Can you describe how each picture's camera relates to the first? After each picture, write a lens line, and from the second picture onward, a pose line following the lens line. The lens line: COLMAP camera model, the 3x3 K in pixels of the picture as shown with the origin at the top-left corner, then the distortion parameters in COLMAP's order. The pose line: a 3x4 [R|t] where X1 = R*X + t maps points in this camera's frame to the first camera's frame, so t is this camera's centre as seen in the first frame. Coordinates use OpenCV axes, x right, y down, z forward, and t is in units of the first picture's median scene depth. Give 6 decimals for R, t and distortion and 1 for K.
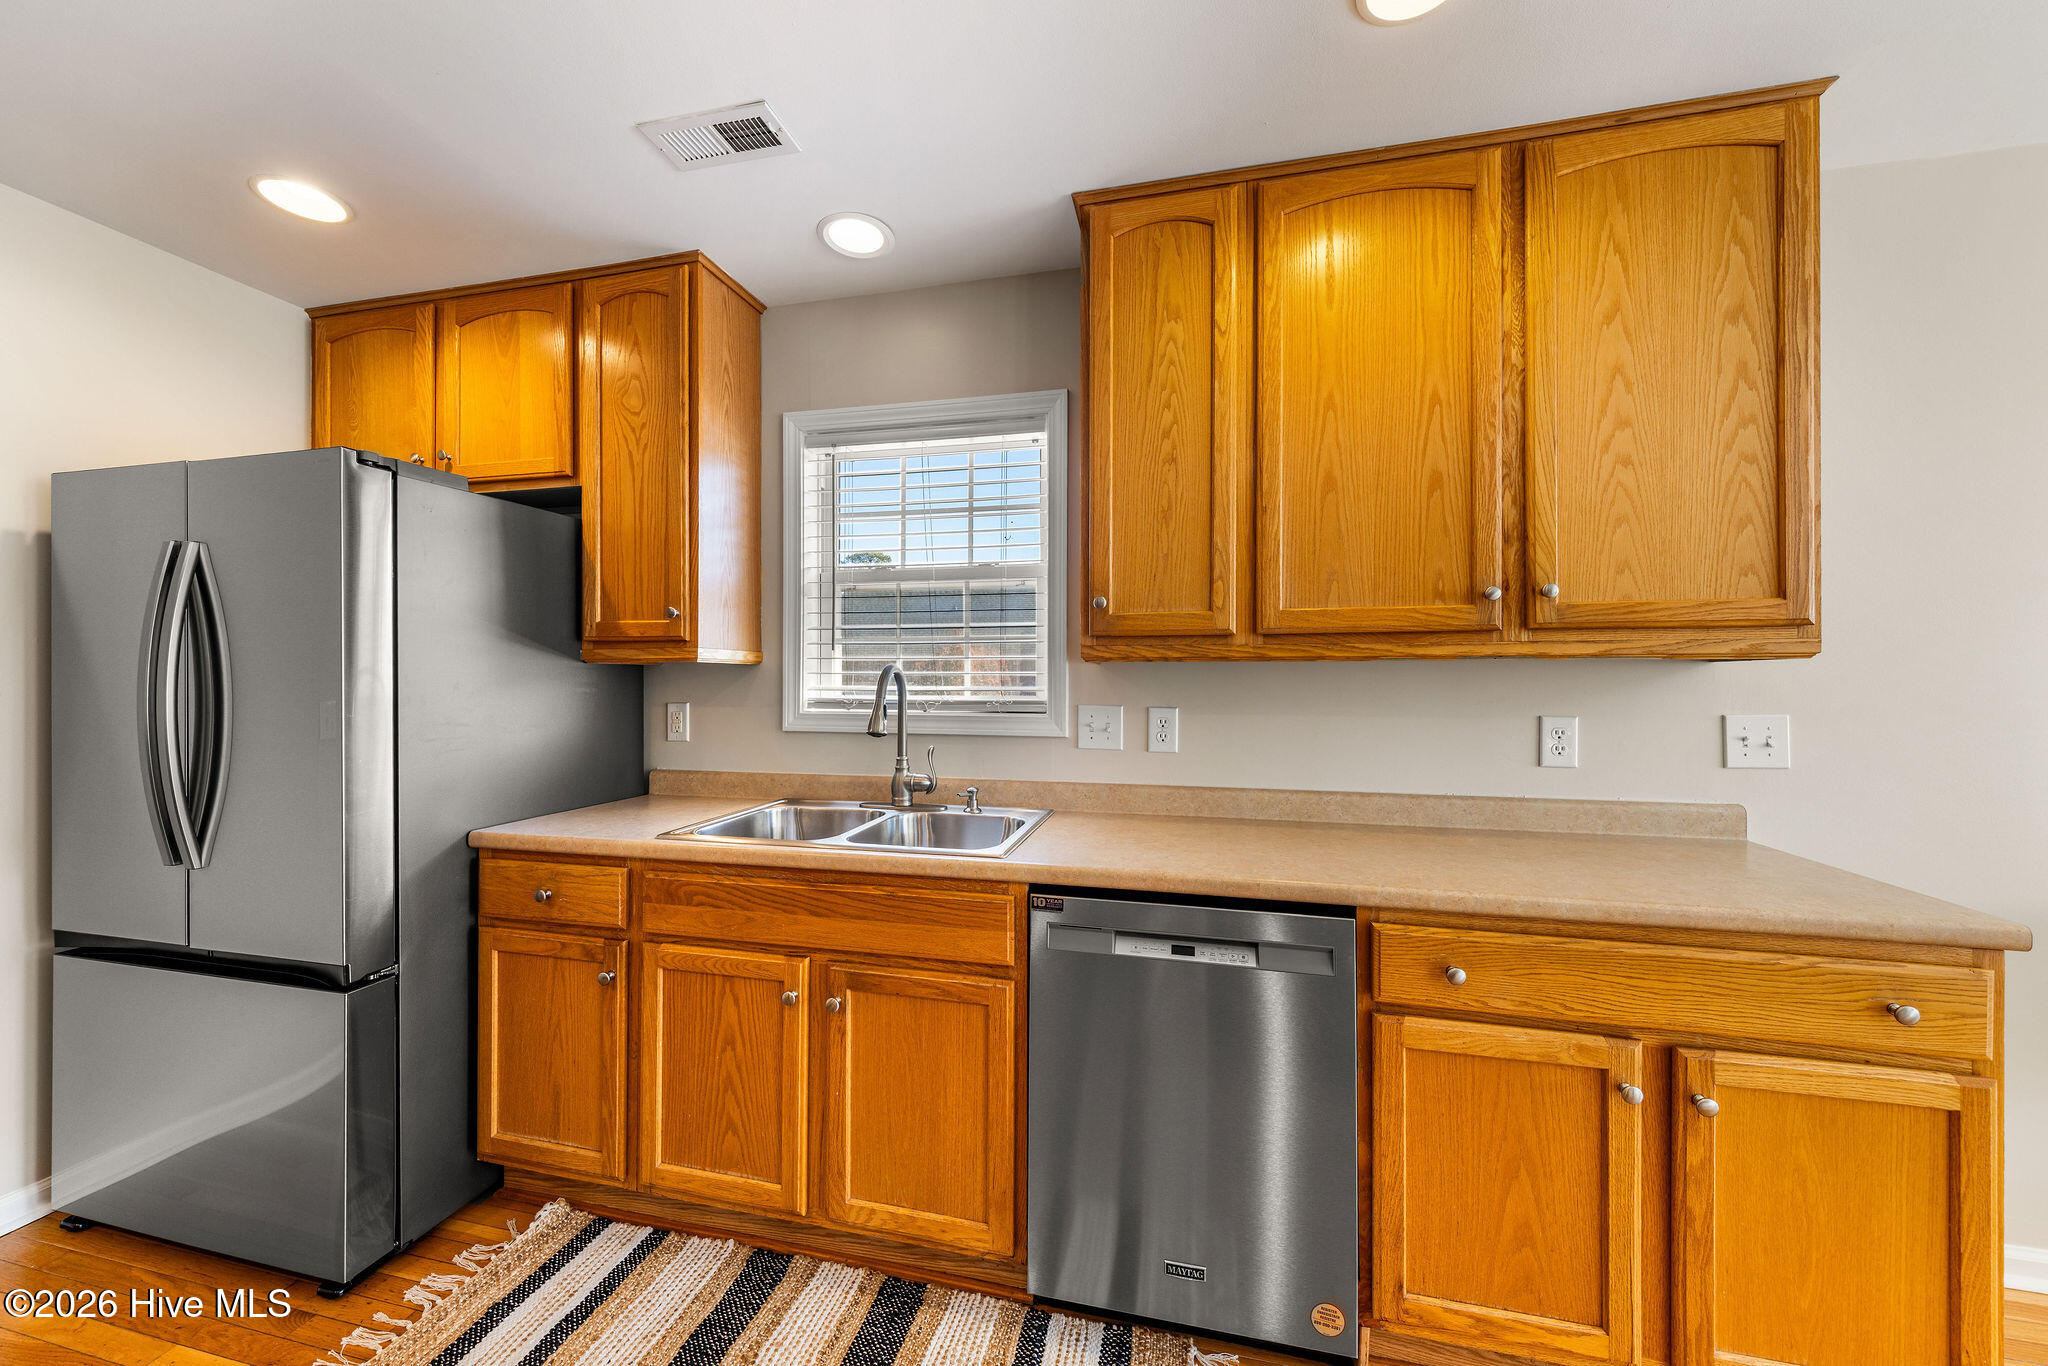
lens RADIAL K [[759.0, 0, 1017.1], [0, 759.0, 676.9], [0, 0, 1]] dist [0.020734, -0.010254]
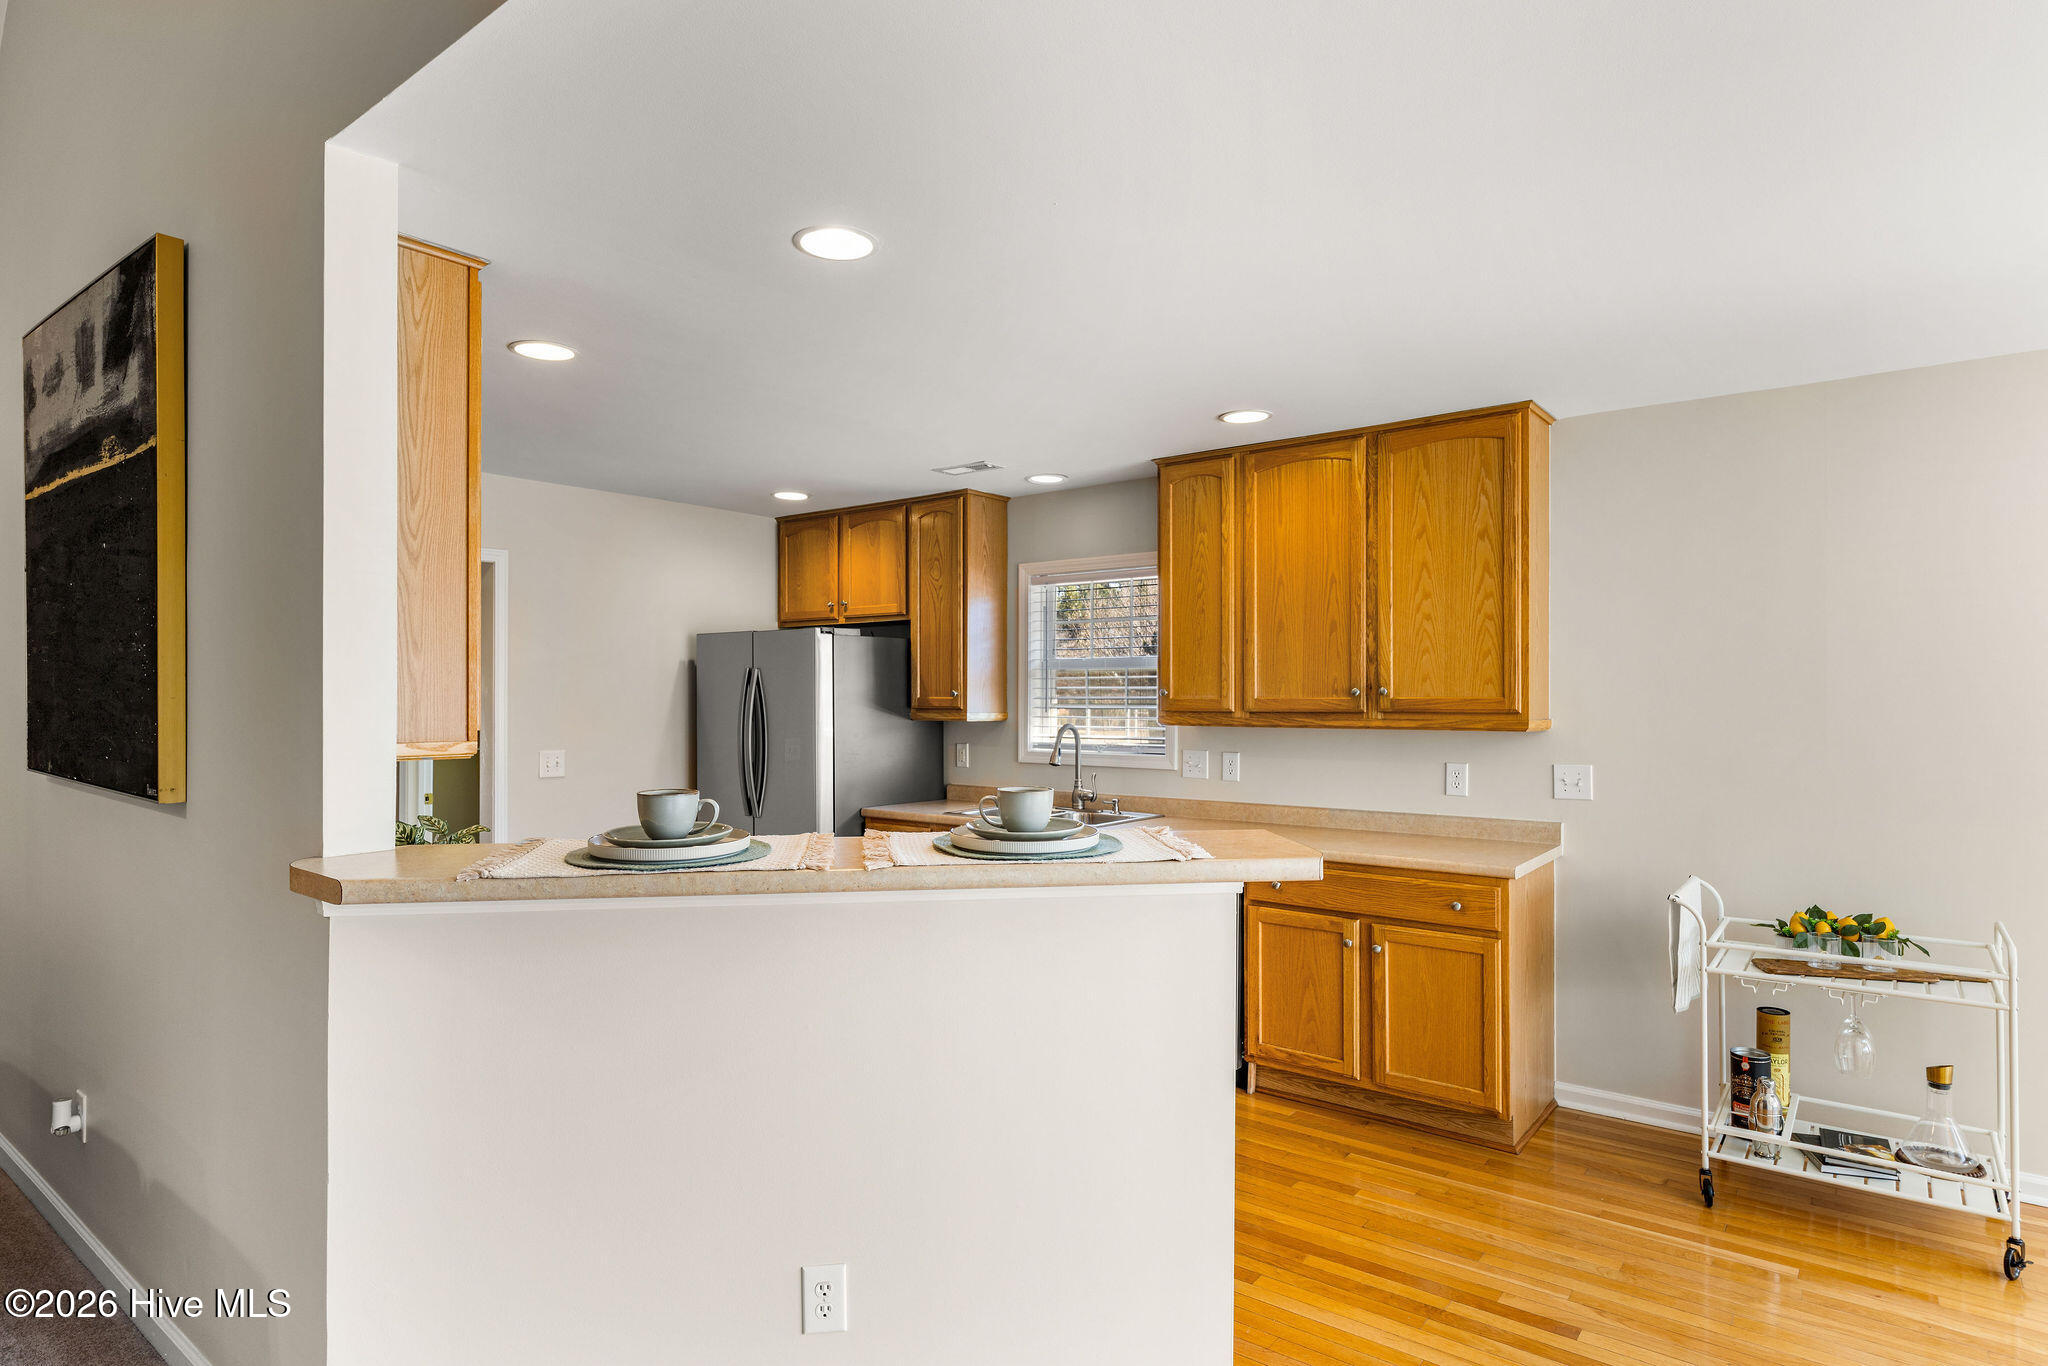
lens RADIAL K [[1121.2, 0, 1019.7], [0, 1121.2, 695.4], [0, 0, 1]] dist [-0.000416, -0.000579]
pose [[0.909869, -0.002104, -0.414890, 0.844000], [0.002703, 0.999996, 0.000857, -0.090170], [0.414886, -0.001901, 0.909871, -1.438885]]
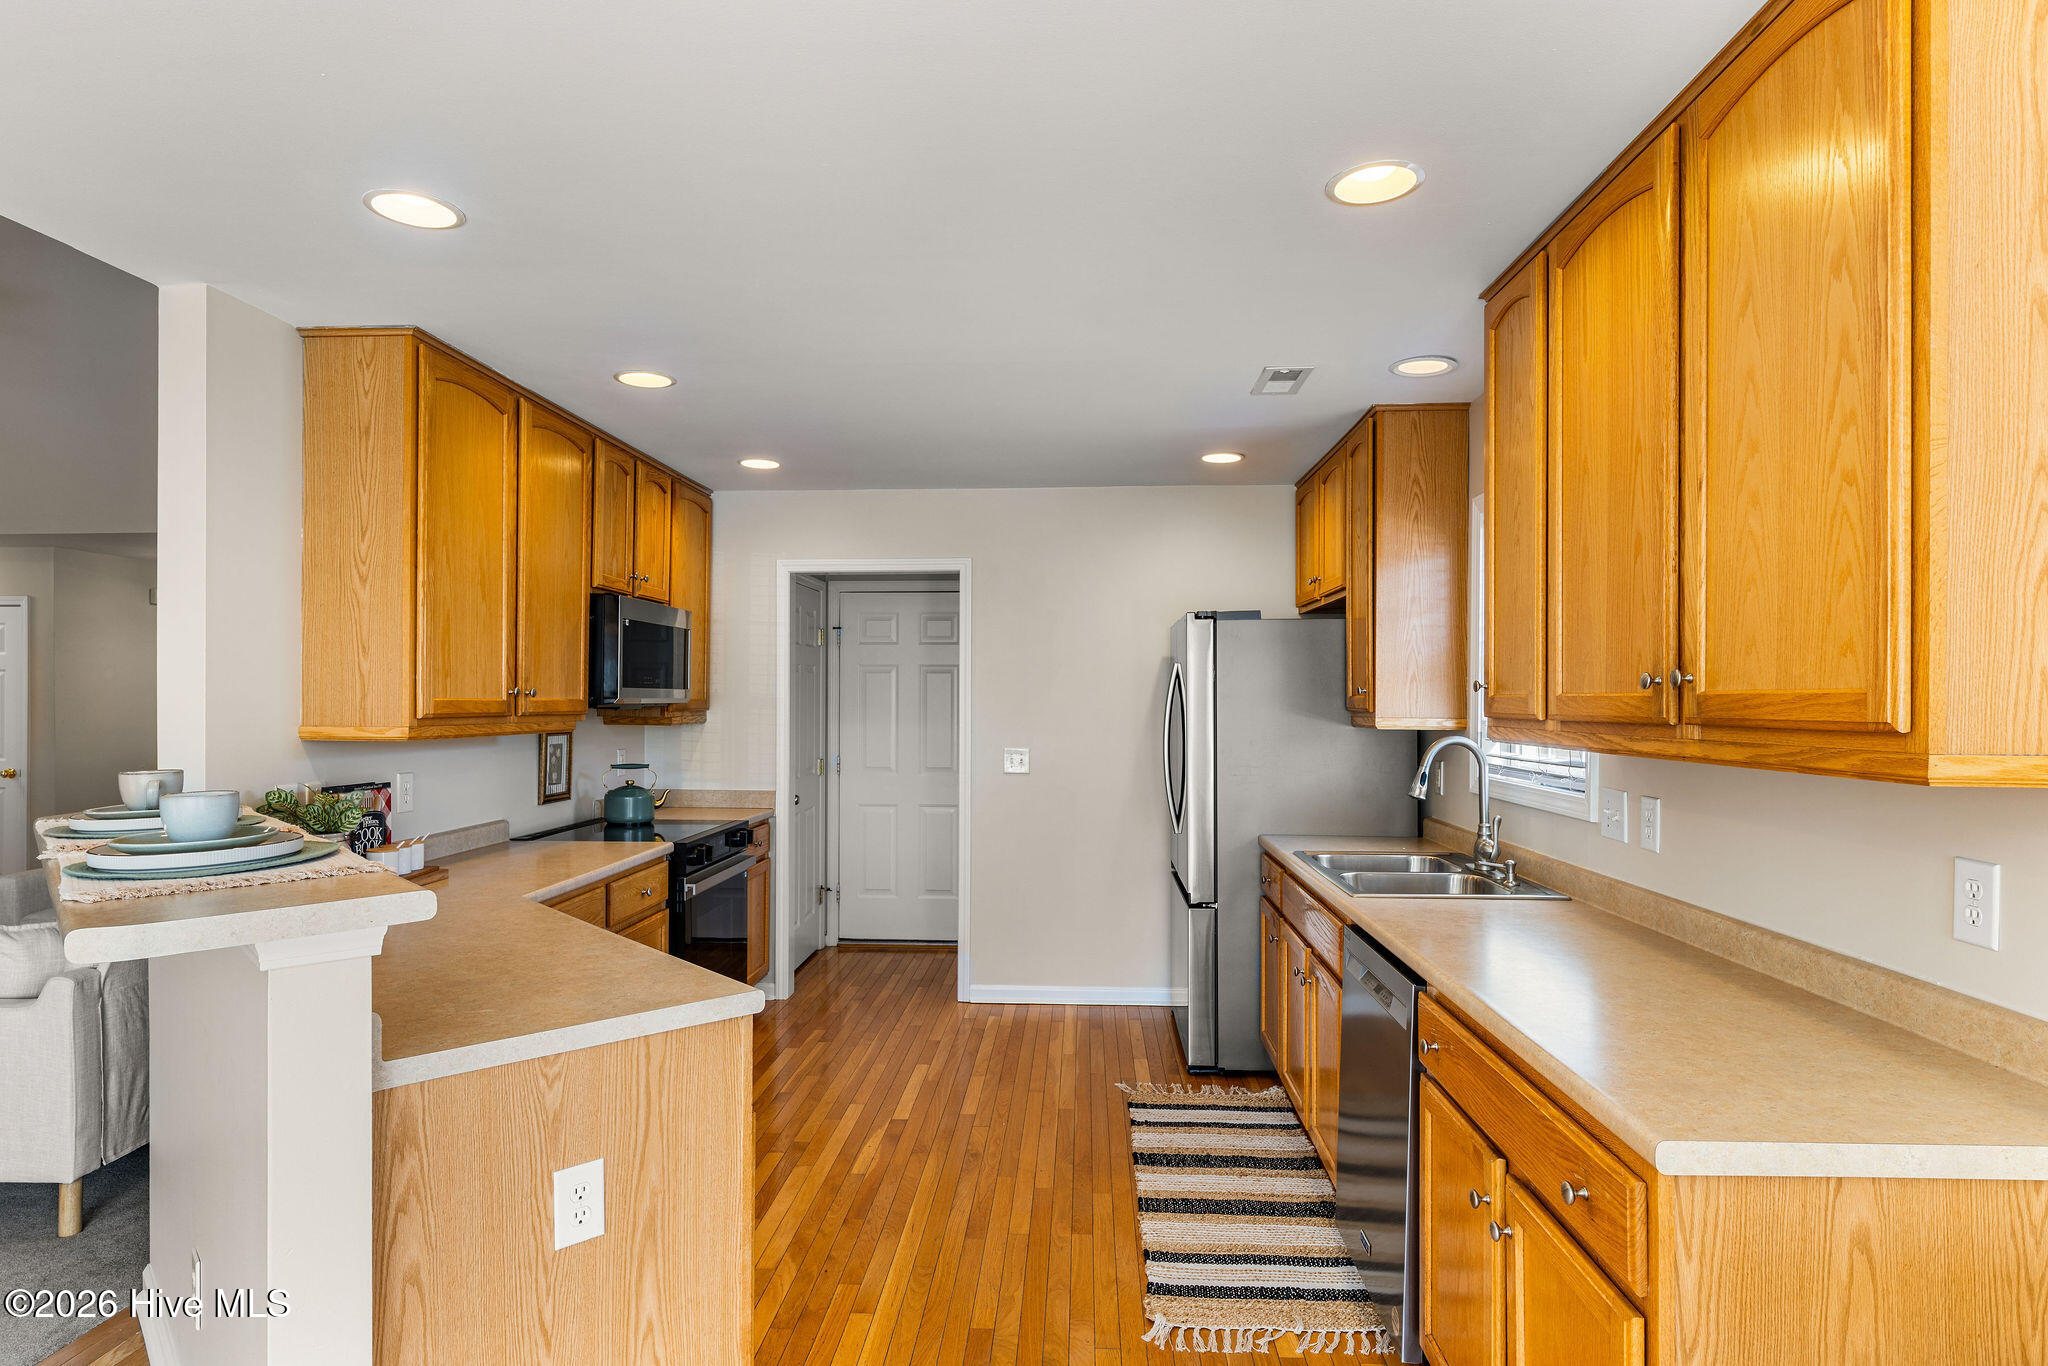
lens RADIAL K [[1121.2, 0, 1019.7], [0, 1121.2, 695.4], [0, 0, 1]] dist [-0.000416, -0.000579]
pose [[0.177937, -0.003423, -0.984036, 1.442050], [0.000452, 0.999994, -0.003397, -0.076333], [0.984042, 0.000159, 0.177937, 0.100452]]
